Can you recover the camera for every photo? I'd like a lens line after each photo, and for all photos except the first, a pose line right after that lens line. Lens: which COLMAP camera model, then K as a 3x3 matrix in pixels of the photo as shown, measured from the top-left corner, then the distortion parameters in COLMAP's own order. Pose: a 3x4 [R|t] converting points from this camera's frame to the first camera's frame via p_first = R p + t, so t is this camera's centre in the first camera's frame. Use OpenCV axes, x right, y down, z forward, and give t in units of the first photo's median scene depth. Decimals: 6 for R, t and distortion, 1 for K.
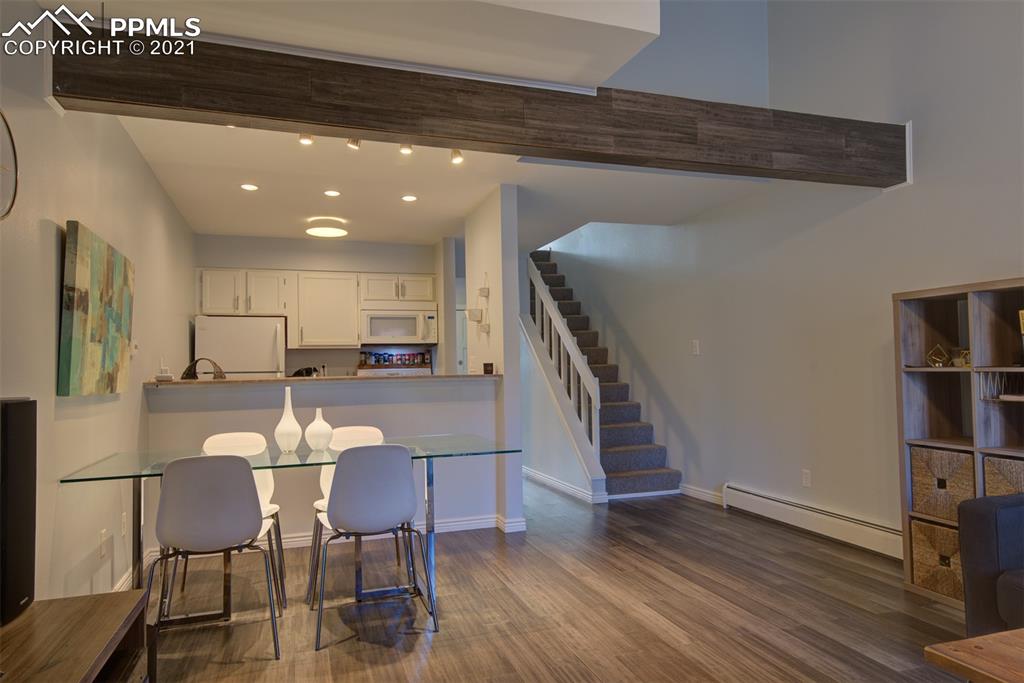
lens RADIAL K [[646.4, 0, 509.5], [0, 646.4, 343.1], [0, 0, 1]] dist [0.022475, -0.003387]
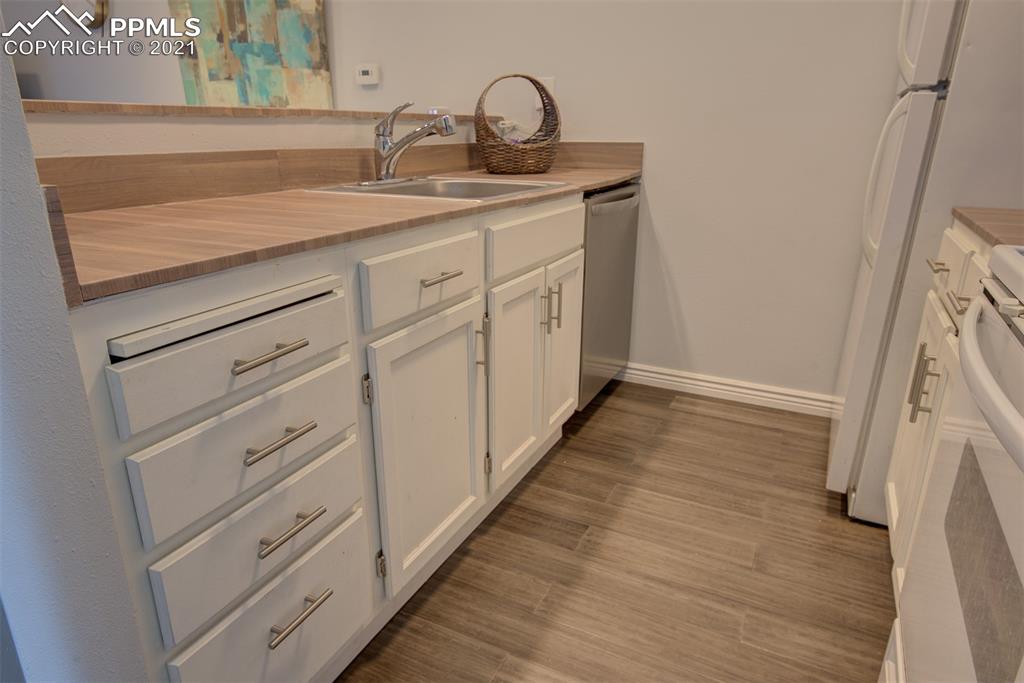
lens RADIAL K [[646.4, 0, 509.5], [0, 646.4, 343.1], [0, 0, 1]] dist [0.022475, -0.003387]
pose [[-0.706133, 0.244709, -0.664450, -0.070126], [0.040610, 0.950835, 0.307023, 0.095745], [0.706914, 0.189815, -0.681354, 1.927539]]
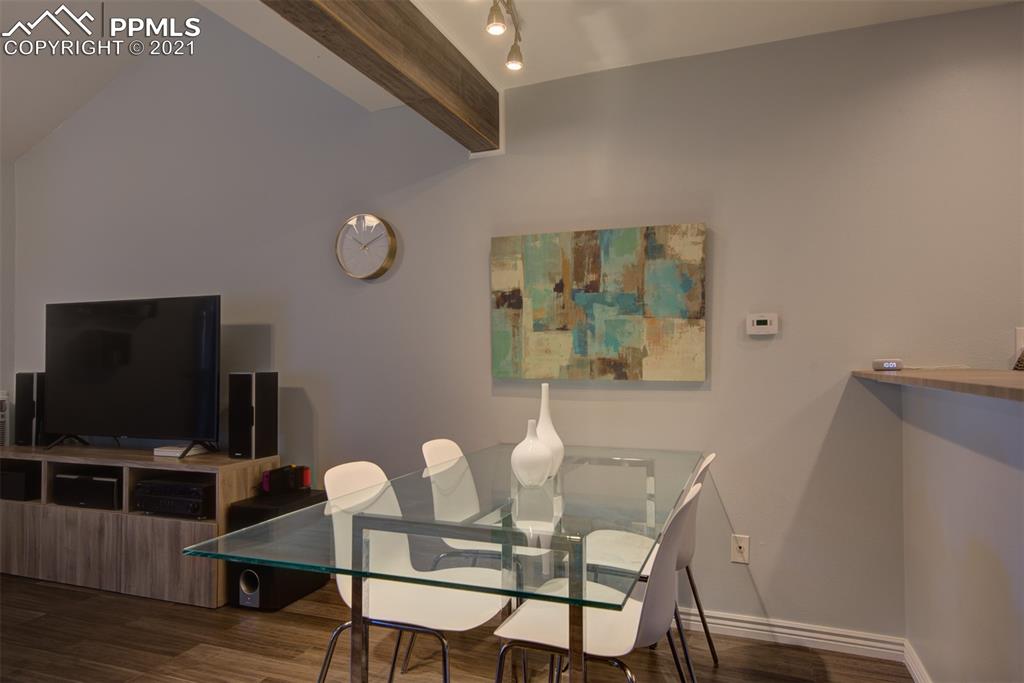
lens RADIAL K [[646.4, 0, 509.5], [0, 646.4, 343.1], [0, 0, 1]] dist [0.022475, -0.003387]
pose [[-0.639031, -0.000035, -0.769181, 0.199280], [0.047599, 0.998082, -0.039590, 0.049274], [0.767707, -0.061912, -0.637803, 1.363892]]
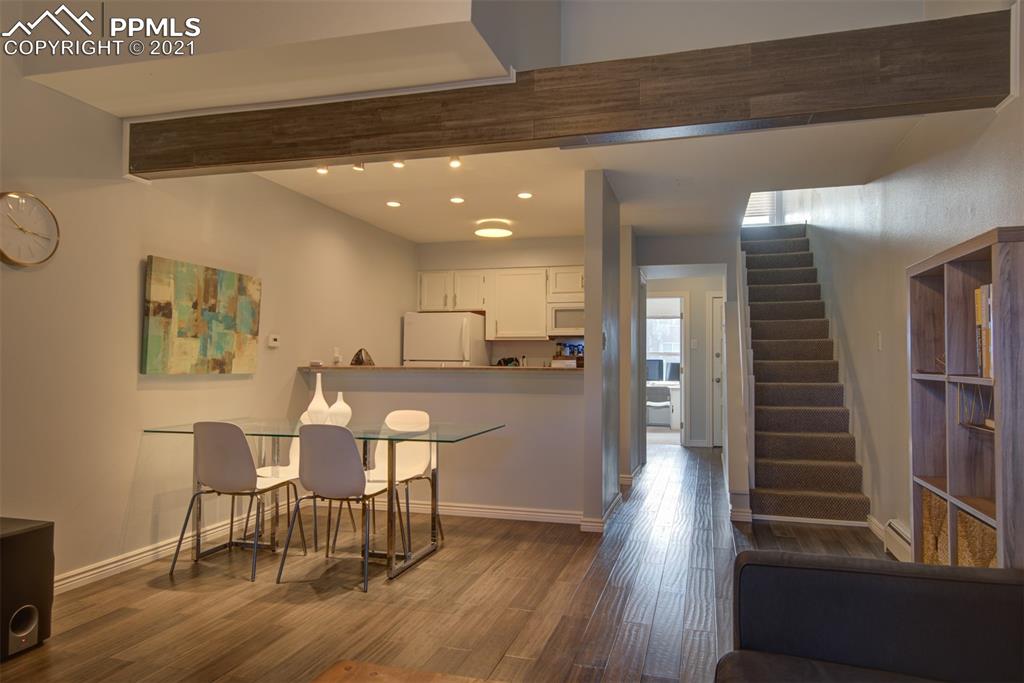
lens RADIAL K [[670.6, 0, 512.0], [0, 670.6, 341.5], [0, 0, 1]] dist [0.022701, 0.000711]
pose [[0.824603, 0.004264, -0.565696, 0.655305], [0.003745, 0.999909, 0.012996, -0.007196], [0.565699, -0.012835, 0.824512, 0.154211]]
